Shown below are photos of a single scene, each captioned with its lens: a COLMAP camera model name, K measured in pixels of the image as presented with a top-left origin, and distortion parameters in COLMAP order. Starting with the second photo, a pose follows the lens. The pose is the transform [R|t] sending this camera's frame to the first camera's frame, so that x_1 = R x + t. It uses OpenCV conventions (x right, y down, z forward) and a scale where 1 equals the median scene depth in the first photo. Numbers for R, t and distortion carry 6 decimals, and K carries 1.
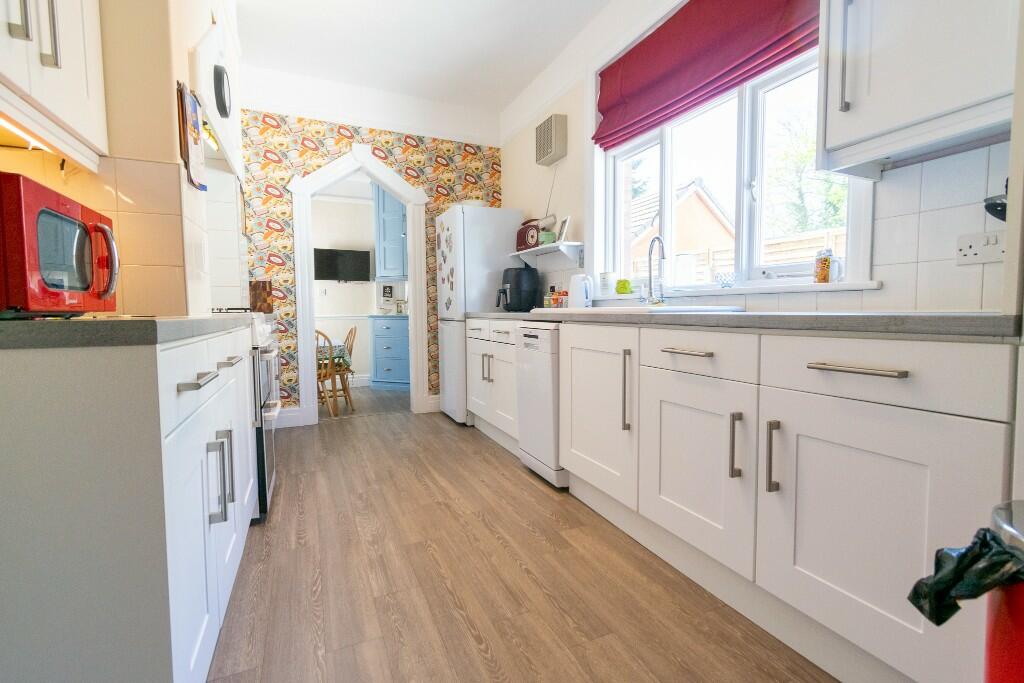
lens RADIAL K [[466.8, 0, 516.4], [0, 466.8, 339.9], [0, 0, 1]] dist [-0.000782, 0.000370]
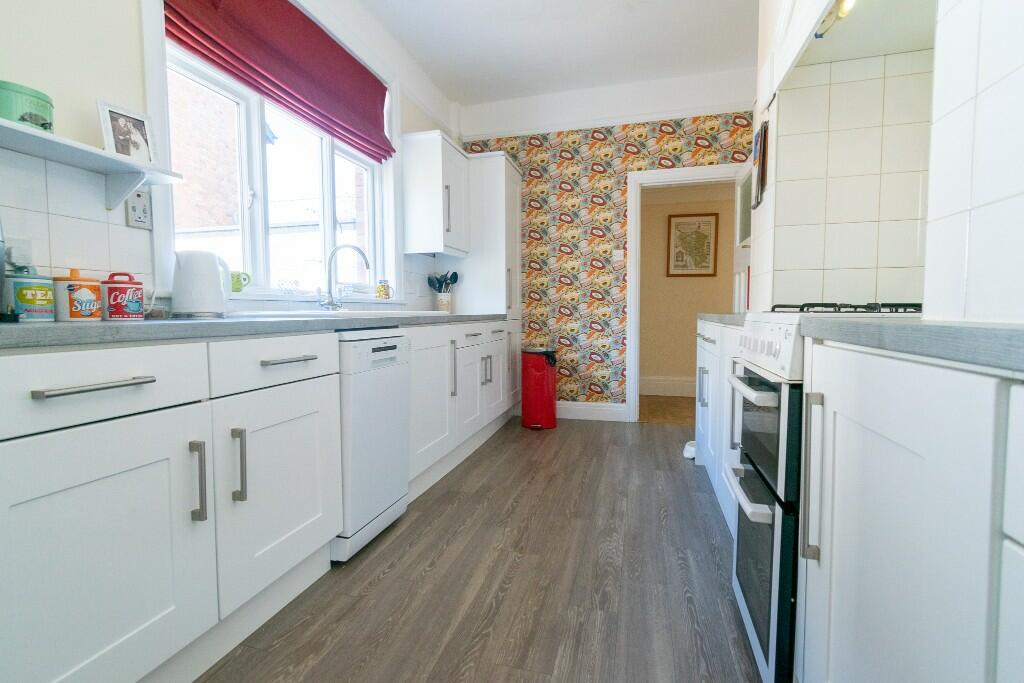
lens RADIAL K [[466.8, 0, 512.4], [0, 466.8, 337.4], [0, 0, 1]] dist [-0.000782, 0.000370]
pose [[-0.769651, -0.024246, 0.638005, -0.670504], [0.052149, 0.993552, 0.100668, -0.100212], [-0.636332, 0.110750, -0.763424, 1.606748]]
